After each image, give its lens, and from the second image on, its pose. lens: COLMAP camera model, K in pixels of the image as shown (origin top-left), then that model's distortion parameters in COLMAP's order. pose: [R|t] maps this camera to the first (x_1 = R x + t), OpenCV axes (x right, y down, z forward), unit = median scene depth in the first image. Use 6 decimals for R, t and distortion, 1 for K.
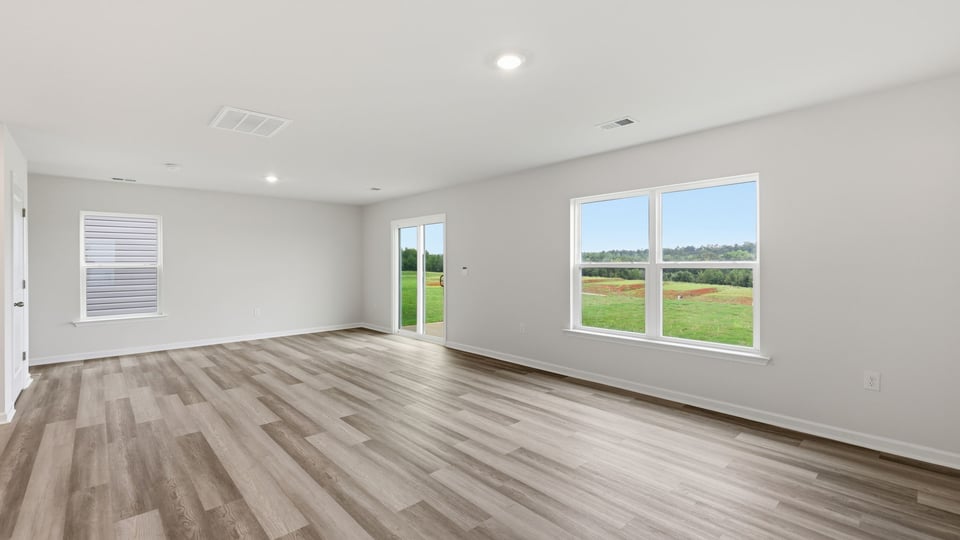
lens RADIAL K [[411.7, 0, 470.5], [0, 411.7, 261.8], [0, 0, 1]] dist [0.001277, 0.000248]
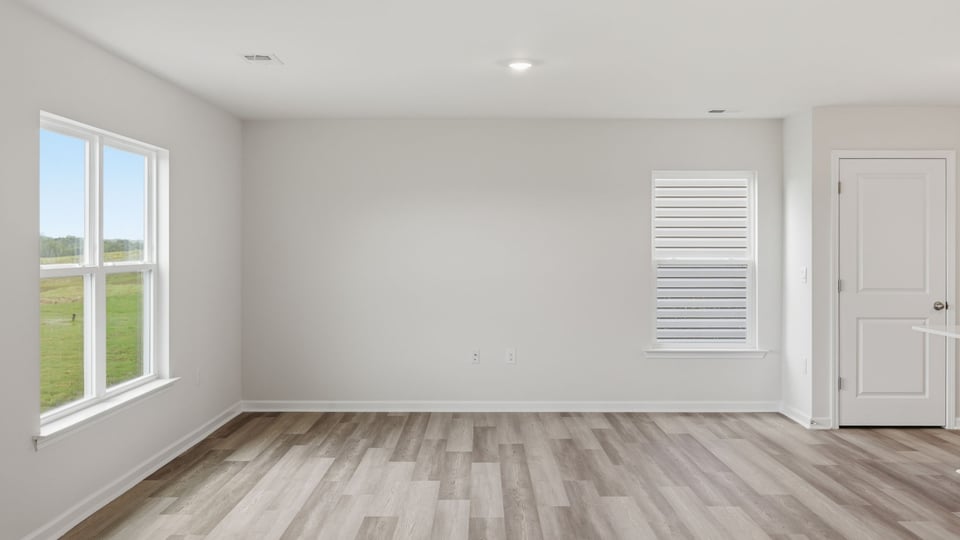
lens RADIAL K [[949.2, 0, 473.7], [0, 949.2, 246.1], [0, 0, 1]] dist [-0.005164, 0.002533]
pose [[-0.733510, 0.002792, 0.679673, -0.965377], [0.000463, 0.999993, -0.003608, -0.020969], [-0.679679, -0.002332, -0.733506, 1.911189]]
